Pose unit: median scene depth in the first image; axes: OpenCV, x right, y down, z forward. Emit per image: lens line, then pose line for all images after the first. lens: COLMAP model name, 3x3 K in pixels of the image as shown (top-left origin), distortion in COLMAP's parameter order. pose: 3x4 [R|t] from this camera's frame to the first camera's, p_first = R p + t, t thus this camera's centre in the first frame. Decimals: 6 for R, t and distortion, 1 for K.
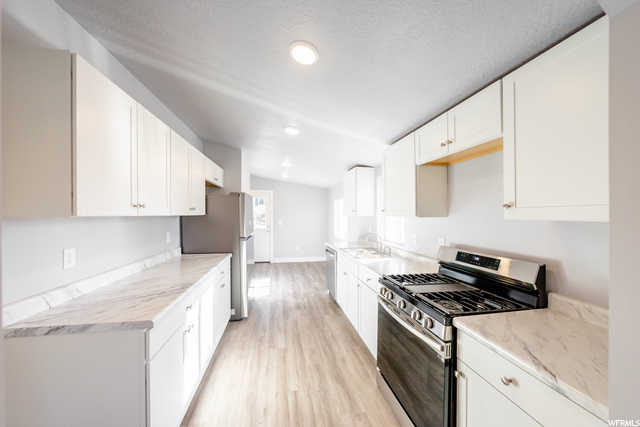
lens RADIAL K [[220.3, 0, 319.6], [0, 220.3, 219.3], [0, 0, 1]] dist [0.000681, 0.000111]
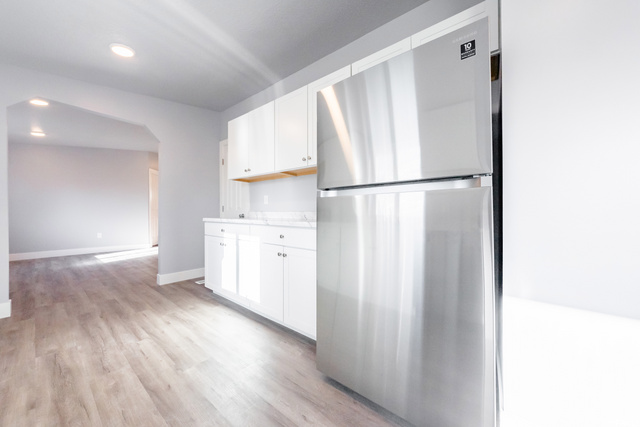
lens RADIAL K [[220.3, 0, 319.6], [0, 220.3, 219.3], [0, 0, 1]] dist [0.000681, 0.000111]
pose [[-0.750882, -0.007662, -0.660392, -0.047374], [-0.035331, 0.998967, 0.028581, 0.167157], [0.659491, 0.044793, -0.750377, 1.743553]]
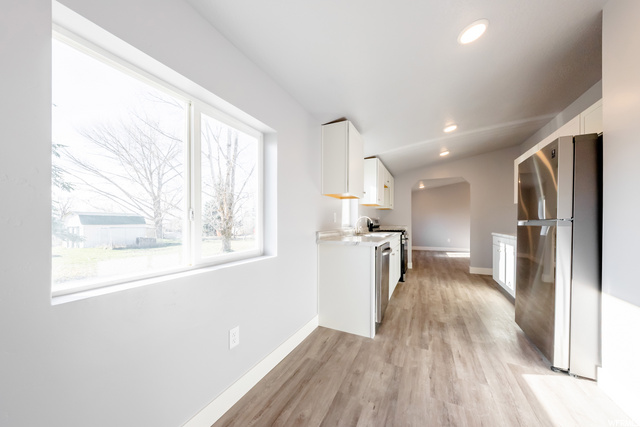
lens RADIAL K [[220.3, 0, 319.6], [0, 220.3, 219.3], [0, 0, 1]] dist [0.000681, 0.000111]
pose [[-0.800959, 0.000634, 0.598719, -0.313844], [0.008967, 0.999900, 0.010938, 0.076593], [-0.598653, 0.014130, -0.800884, 2.709662]]
